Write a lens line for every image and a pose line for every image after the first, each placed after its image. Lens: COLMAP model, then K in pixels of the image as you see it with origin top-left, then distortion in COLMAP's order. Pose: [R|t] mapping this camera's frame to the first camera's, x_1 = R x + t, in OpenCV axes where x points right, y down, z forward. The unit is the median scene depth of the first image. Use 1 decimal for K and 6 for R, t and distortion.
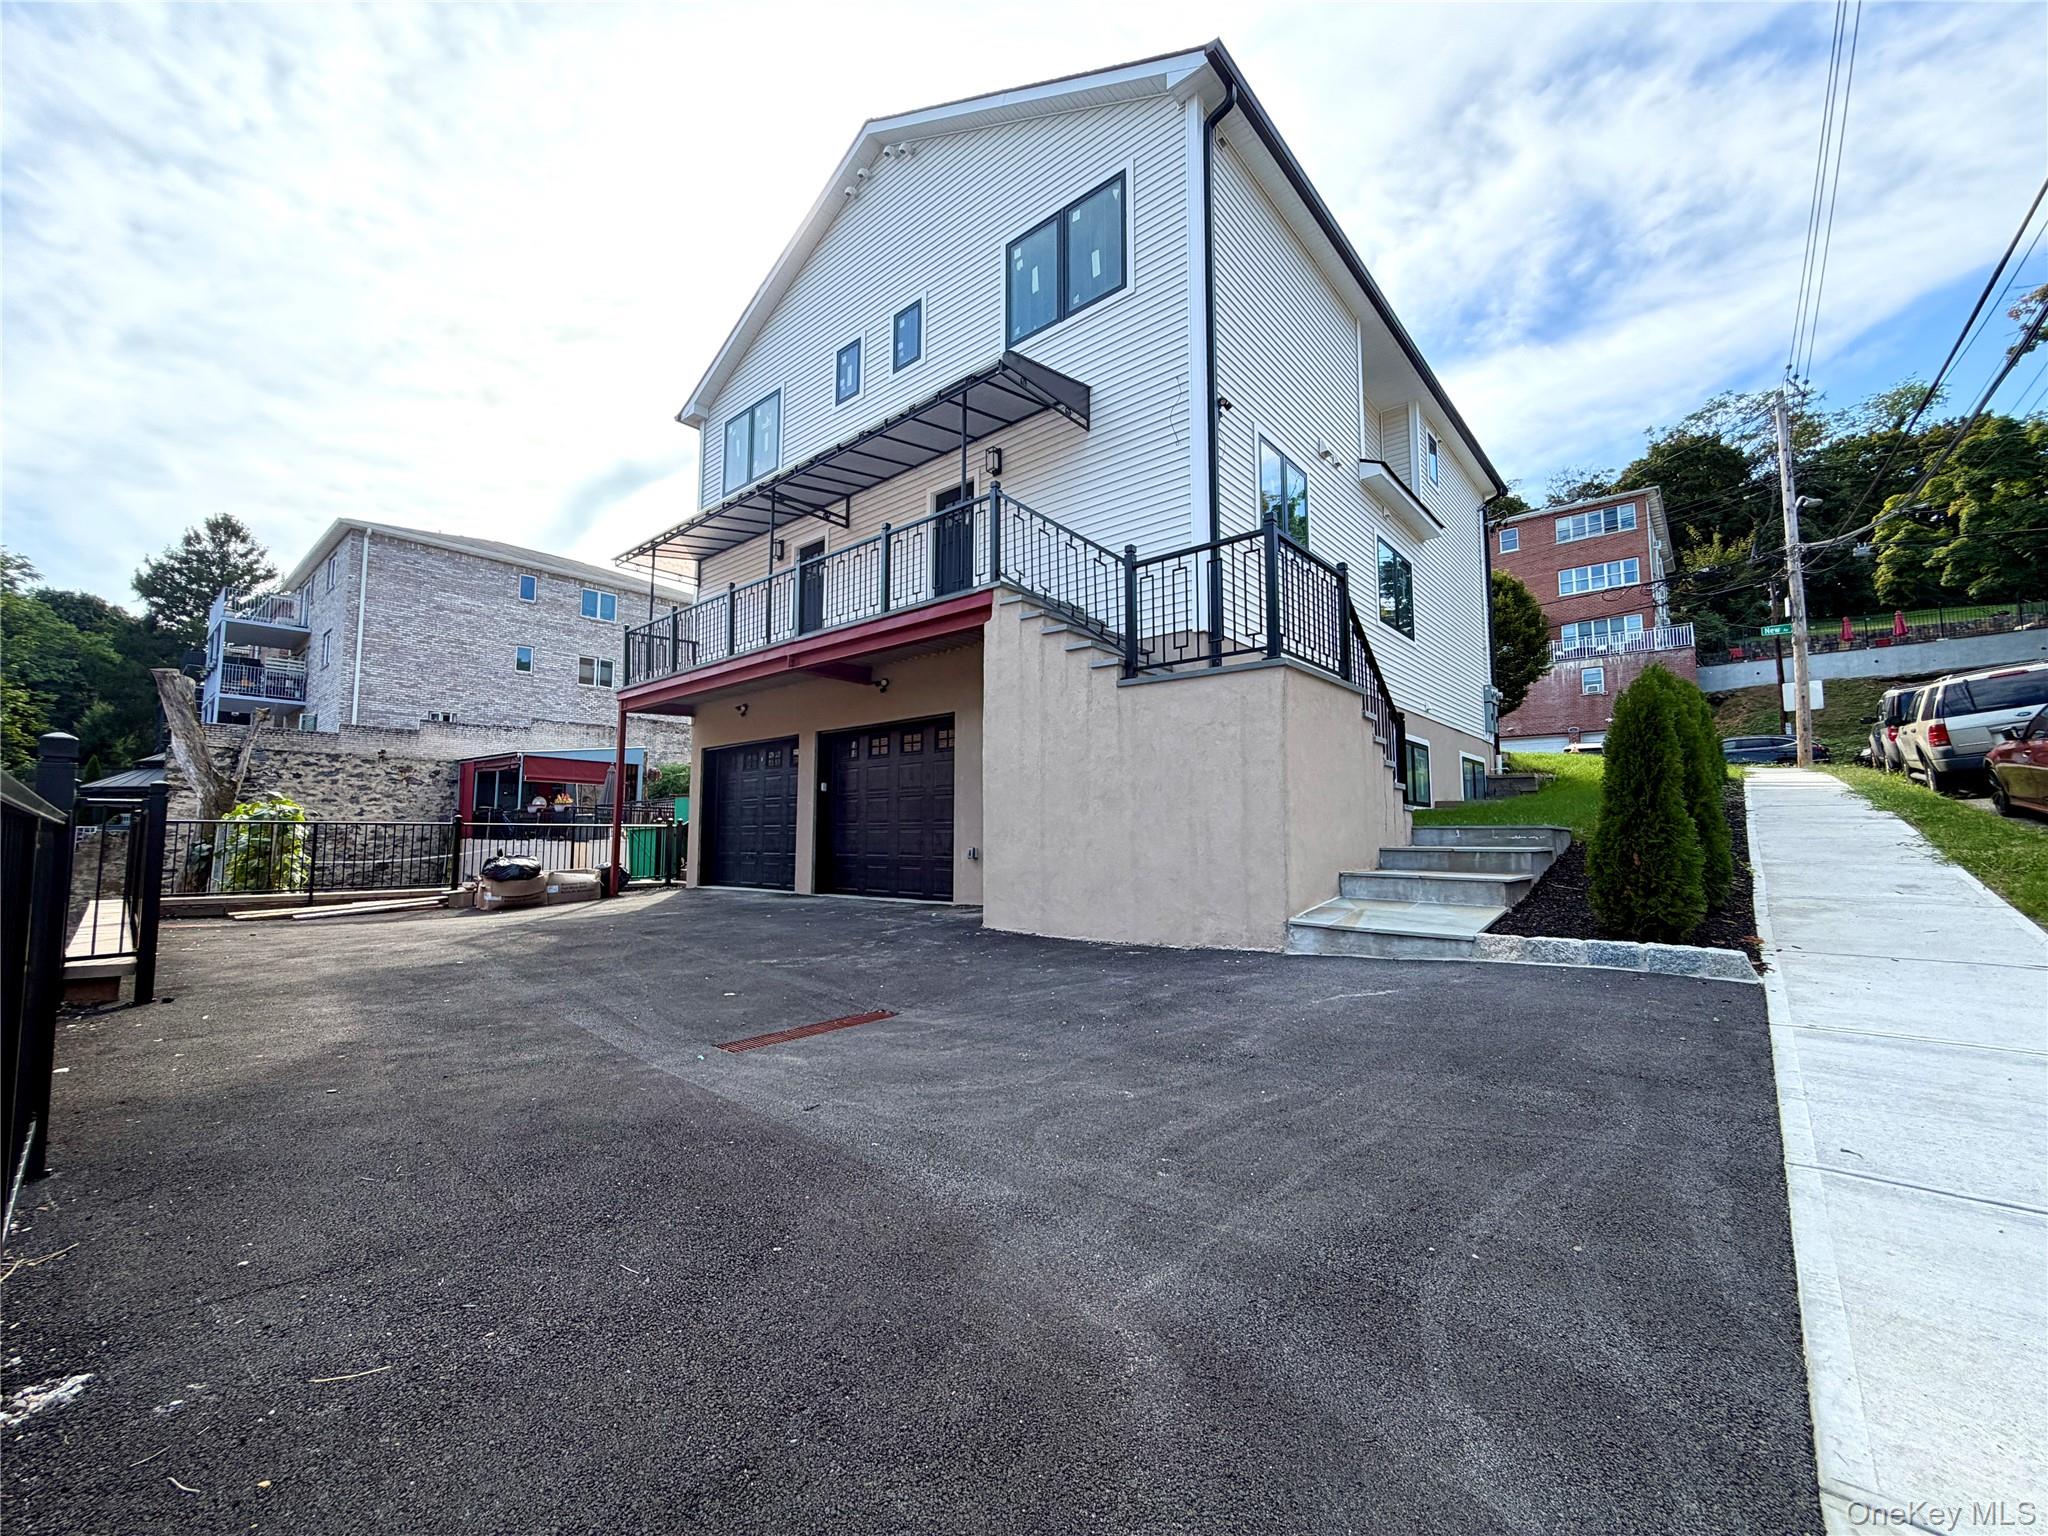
lens RADIAL K [[812.1, 0, 1017.6], [0, 812.1, 770.2], [0, 0, 1]] dist [0.001424, -0.000712]
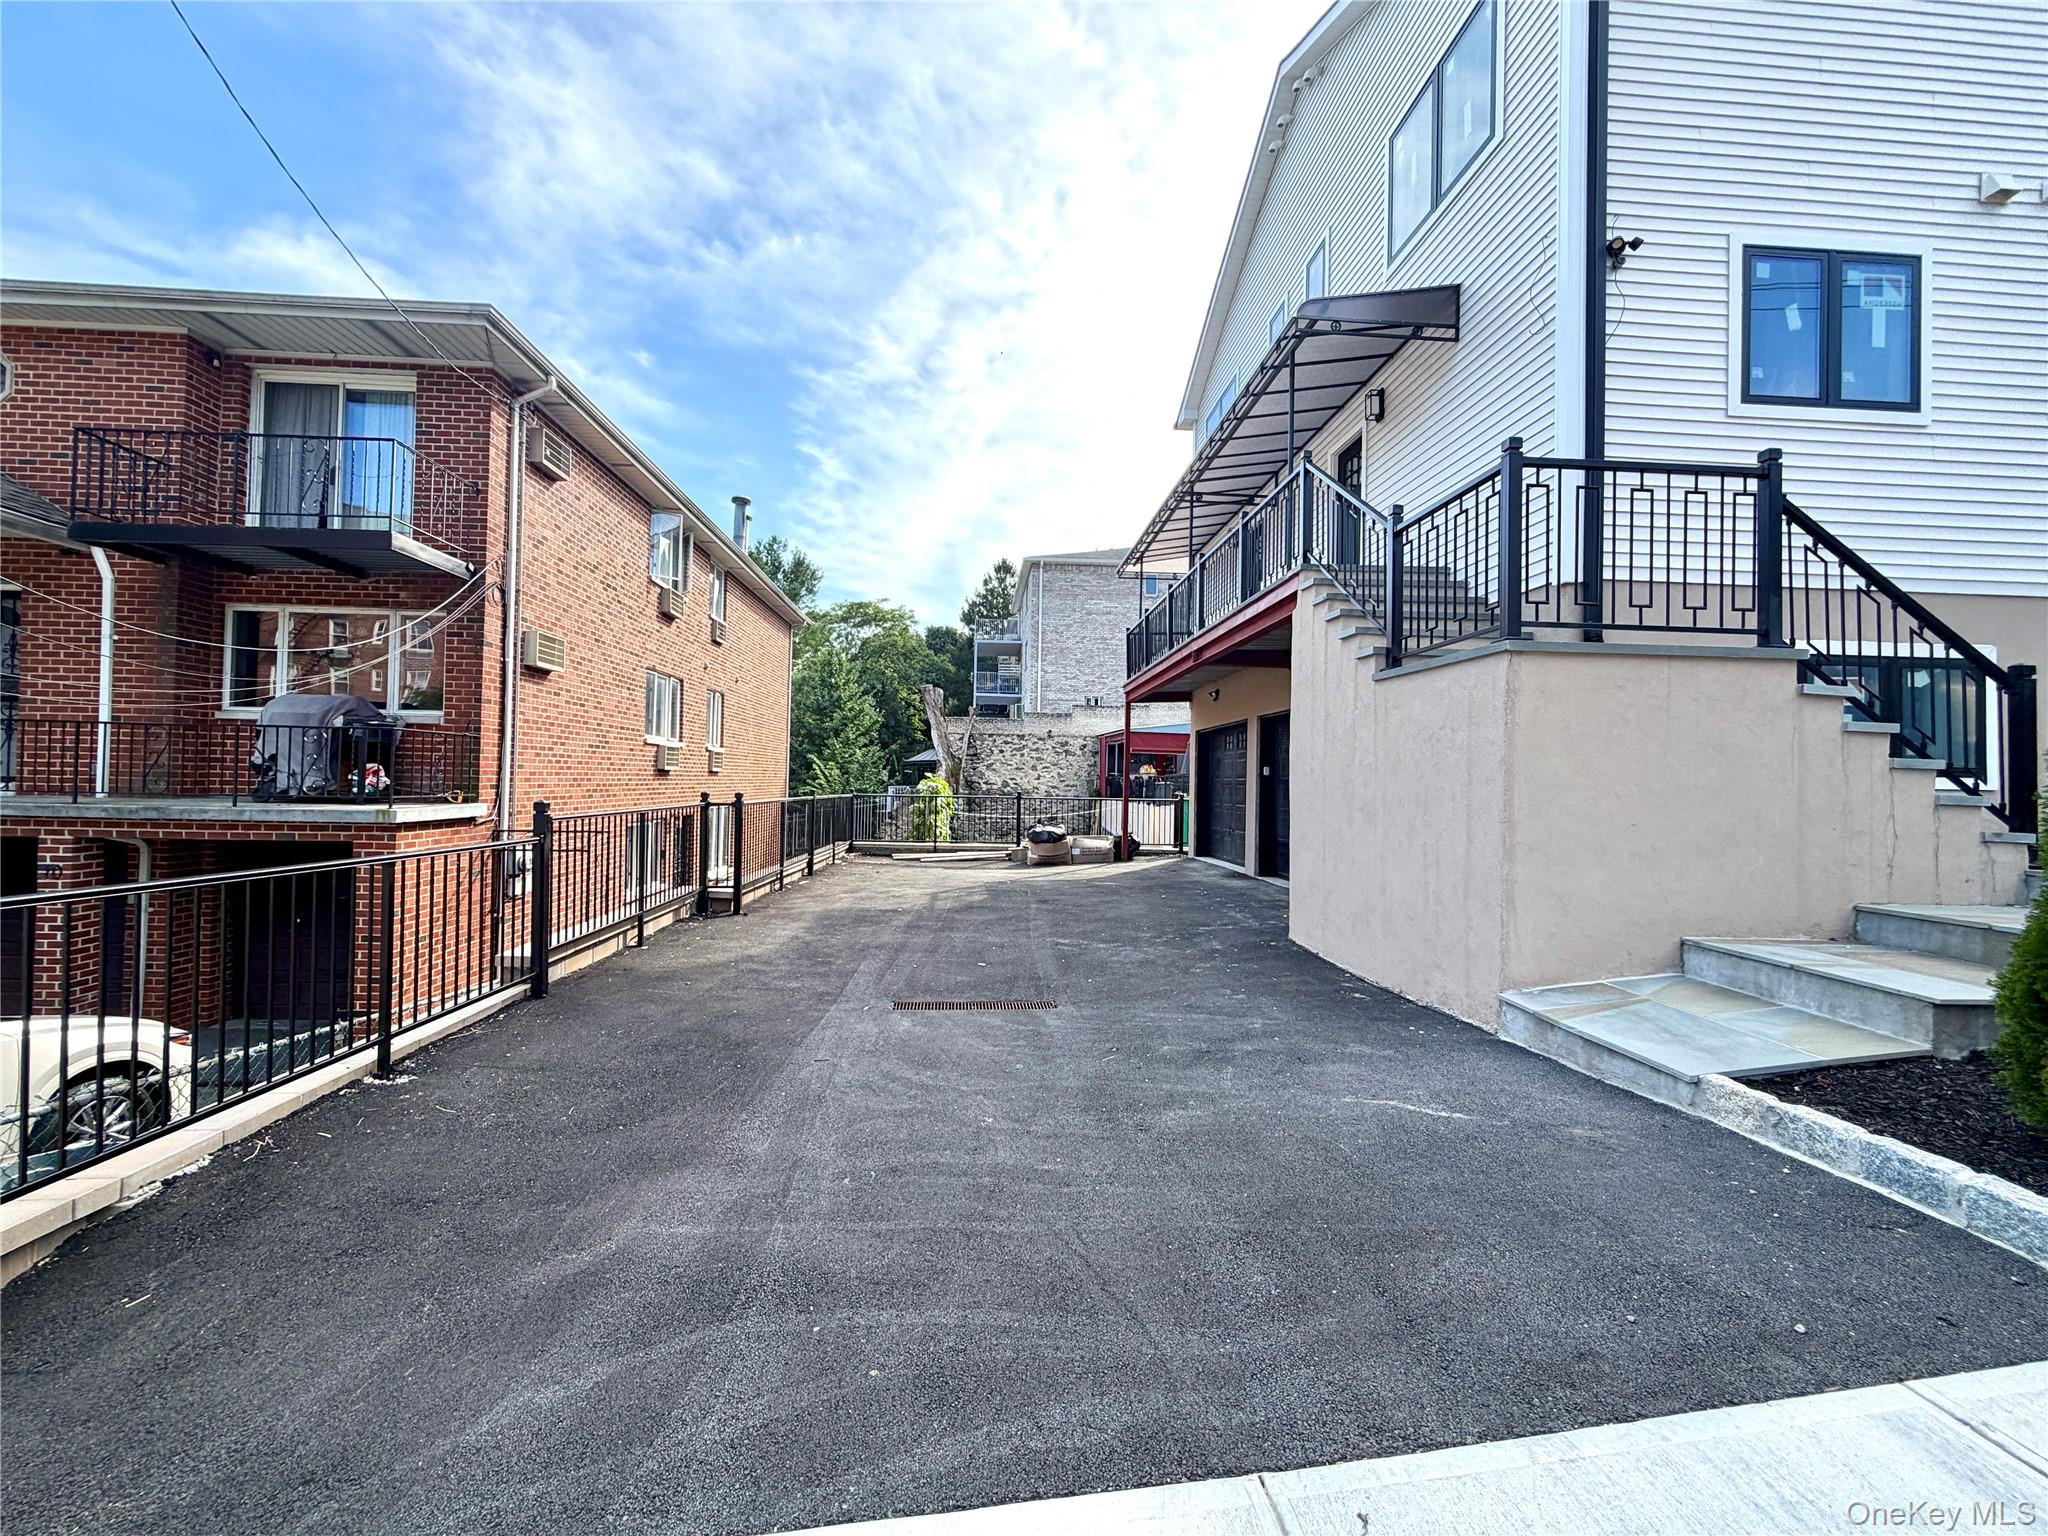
lens RADIAL K [[812.1, 0, 1019.1], [0, 812.1, 768.0], [0, 0, 1]] dist [0.001424, -0.000712]
pose [[0.702709, -0.000373, -0.711477, 0.505579], [0.038866, 0.998527, 0.037864, -0.063580], [0.710415, -0.054259, 0.701689, 0.151474]]
